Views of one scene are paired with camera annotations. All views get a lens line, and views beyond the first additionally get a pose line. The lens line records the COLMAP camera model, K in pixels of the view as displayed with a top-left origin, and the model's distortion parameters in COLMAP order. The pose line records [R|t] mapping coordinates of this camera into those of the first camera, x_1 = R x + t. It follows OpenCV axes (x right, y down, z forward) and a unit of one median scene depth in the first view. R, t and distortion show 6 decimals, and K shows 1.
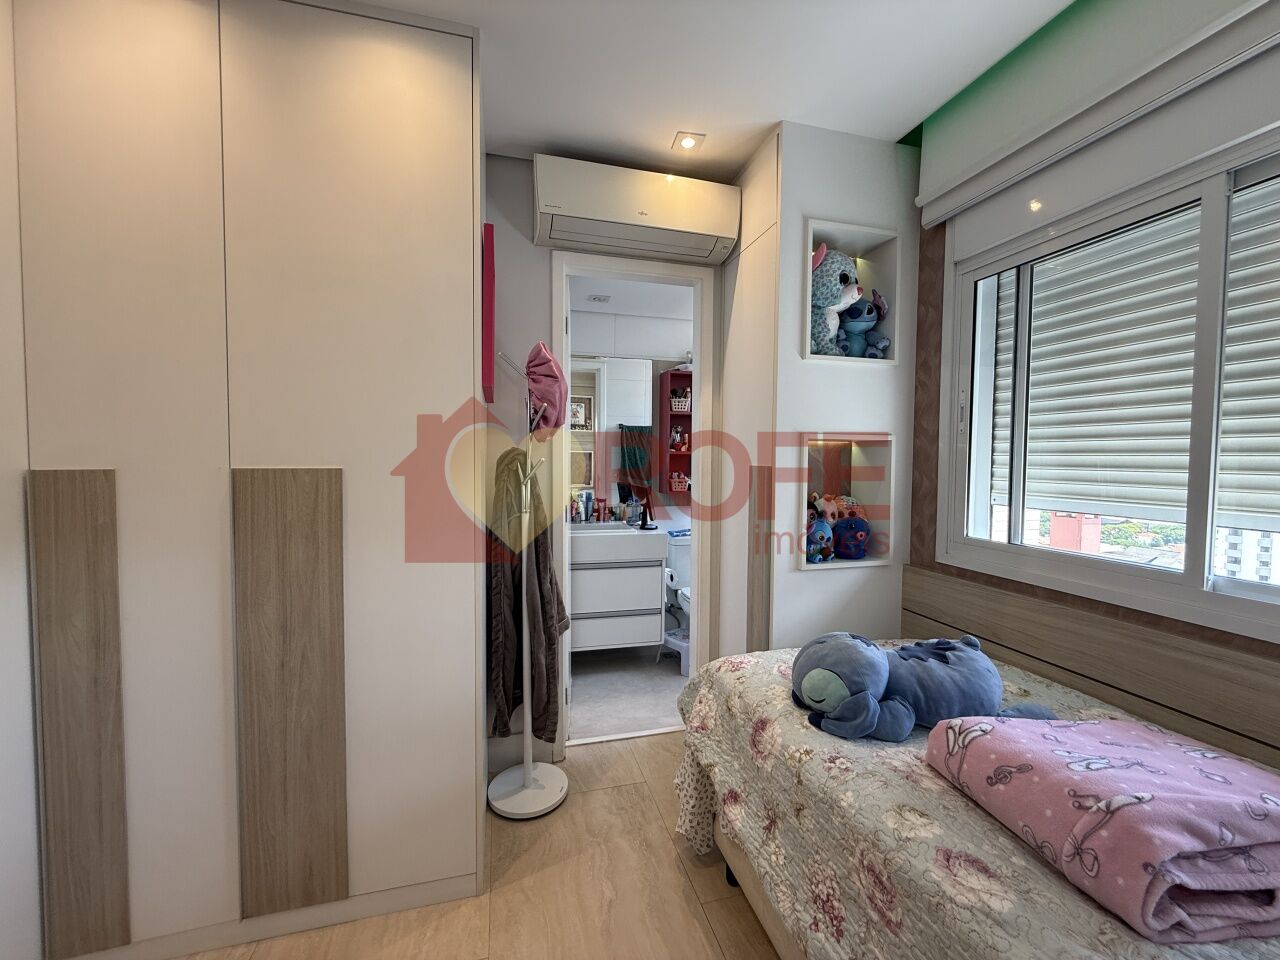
lens RADIAL K [[512.6, 0, 637.4], [0, 512.6, 479.6], [0, 0, 1]] dist [0.006549, -0.000342]
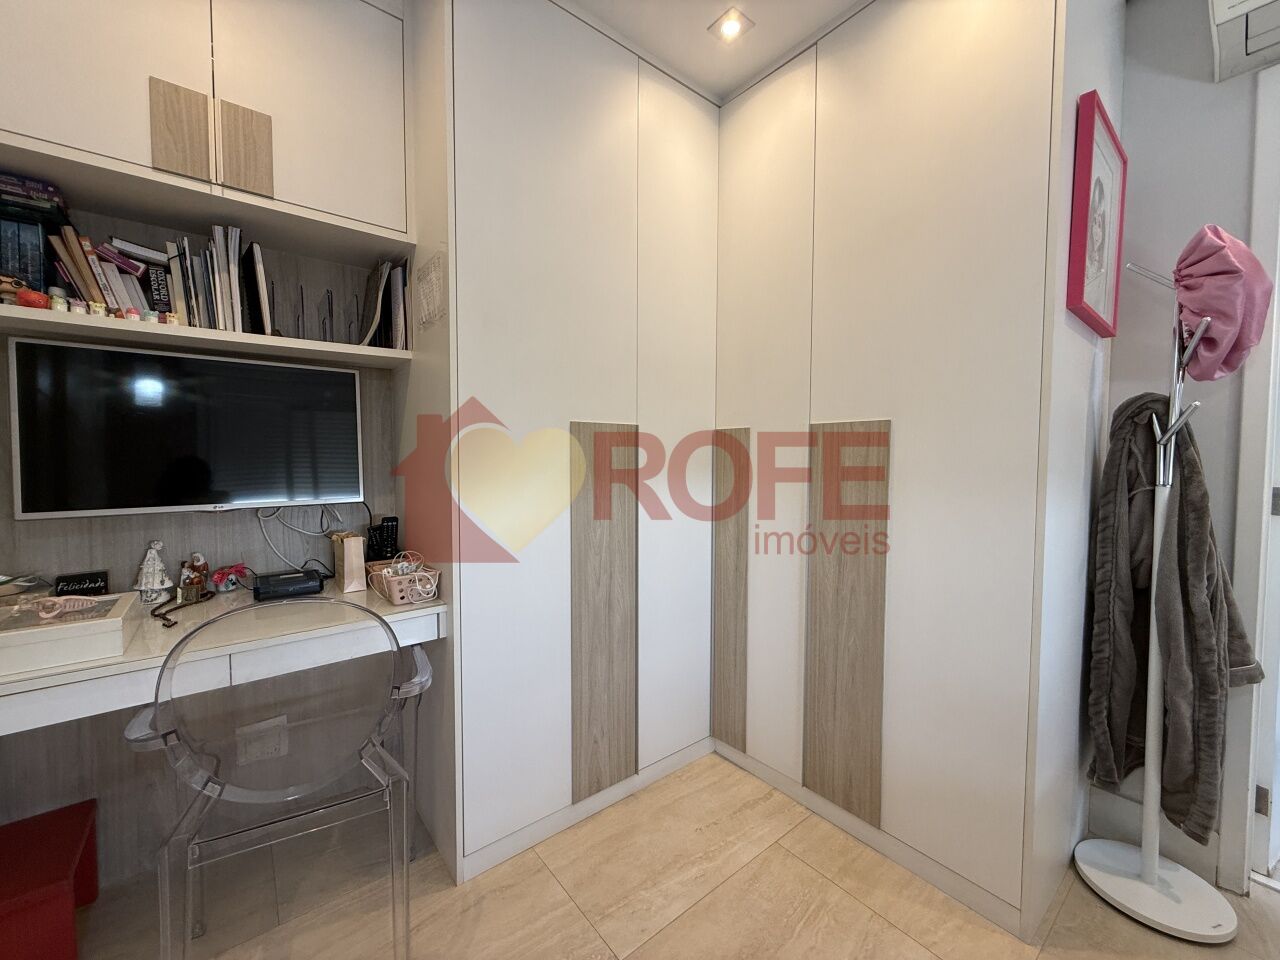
lens RADIAL K [[512.6, 0, 636.6], [0, 512.6, 480.0], [0, 0, 1]] dist [0.006549, -0.000342]
pose [[0.403061, 0.032316, -0.914603, 0.132314], [-0.043894, 0.998909, 0.015951, 0.077938], [0.914120, 0.033717, 0.404039, 0.073805]]
